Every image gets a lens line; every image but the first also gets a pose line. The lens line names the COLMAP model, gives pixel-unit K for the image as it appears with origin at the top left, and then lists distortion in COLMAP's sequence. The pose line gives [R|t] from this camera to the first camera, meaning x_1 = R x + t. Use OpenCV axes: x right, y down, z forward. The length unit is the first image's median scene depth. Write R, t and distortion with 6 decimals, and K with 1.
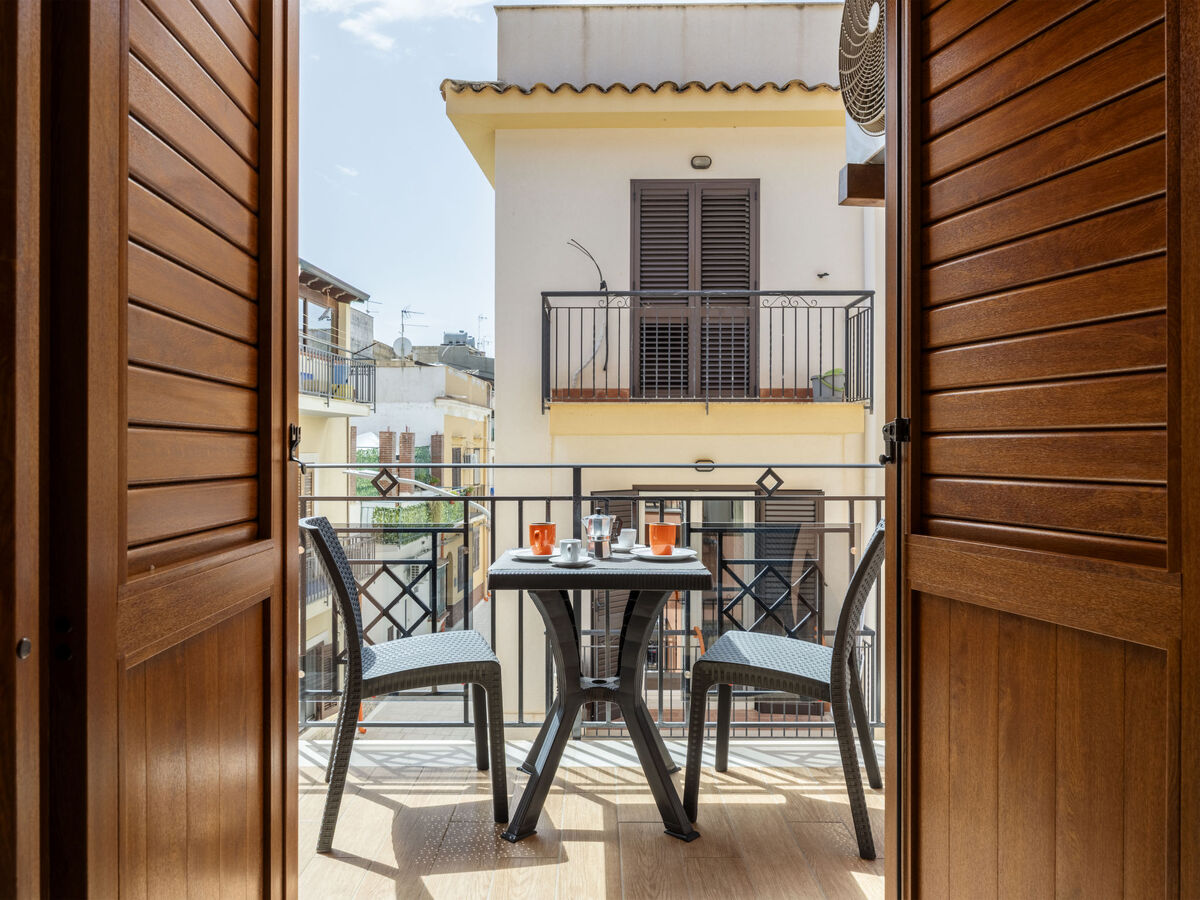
lens RADIAL K [[1017.7, 0, 600.0], [0, 1017.7, 450.0], [0, 0, 1]] dist [0.004702, -0.001653]
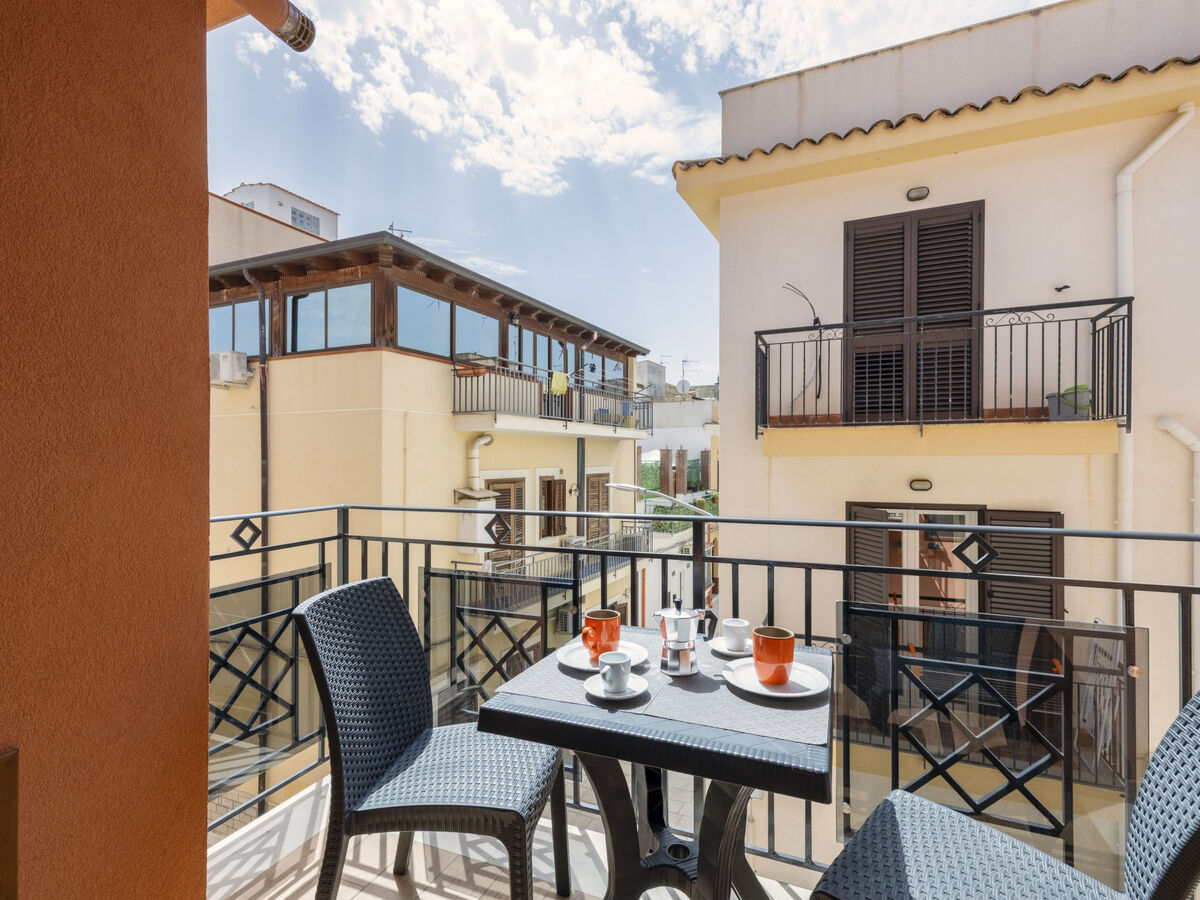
lens RADIAL K [[592.9, 0, 607.3], [0, 592.9, 456.5], [0, 0, 1]] dist [0.017160, -0.000108]
pose [[0.910480, -0.002606, -0.413544, 0.062863], [0.008073, 0.999902, 0.011474, -0.023386], [0.413474, -0.013786, 0.910412, 0.310825]]
